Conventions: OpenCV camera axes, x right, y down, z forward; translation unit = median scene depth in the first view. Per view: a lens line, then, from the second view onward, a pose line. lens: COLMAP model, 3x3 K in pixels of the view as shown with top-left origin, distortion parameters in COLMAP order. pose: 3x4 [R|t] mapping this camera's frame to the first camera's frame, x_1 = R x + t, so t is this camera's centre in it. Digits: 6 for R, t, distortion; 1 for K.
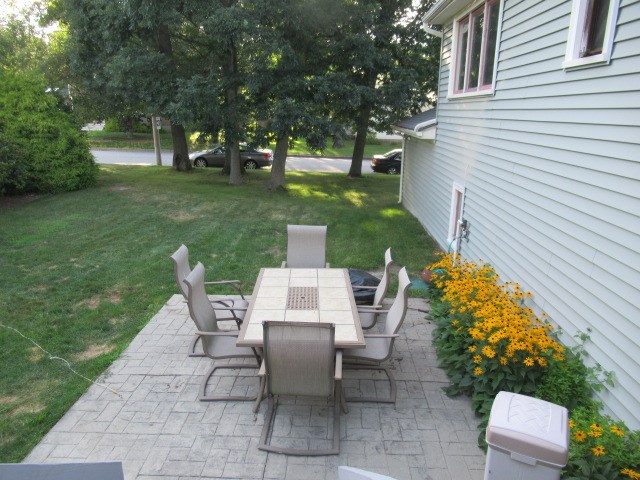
lens RADIAL K [[478.8, 0, 320.4], [0, 478.8, 239.4], [0, 0, 1]] dist [0.009074, 0.005998]
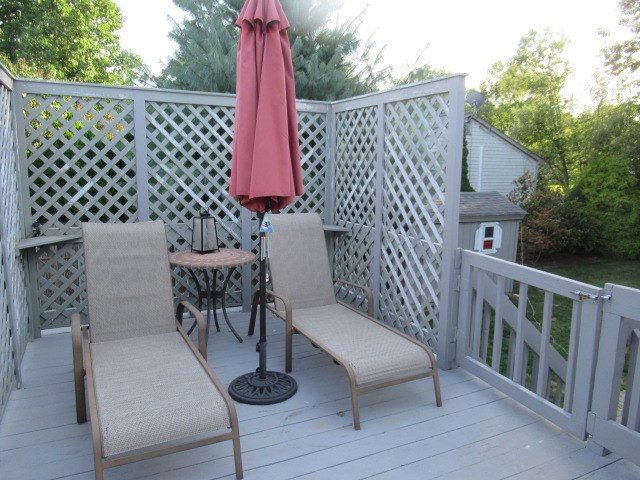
lens RADIAL K [[478.8, 0, 319.7], [0, 478.8, 240.4], [0, 0, 1]] dist [0.009074, 0.005998]
pose [[0.480711, 0.127872, -0.867505, 0.098720], [-0.237849, 0.971236, 0.011362, 0.014237], [0.844005, 0.200874, 0.497298, -0.175712]]
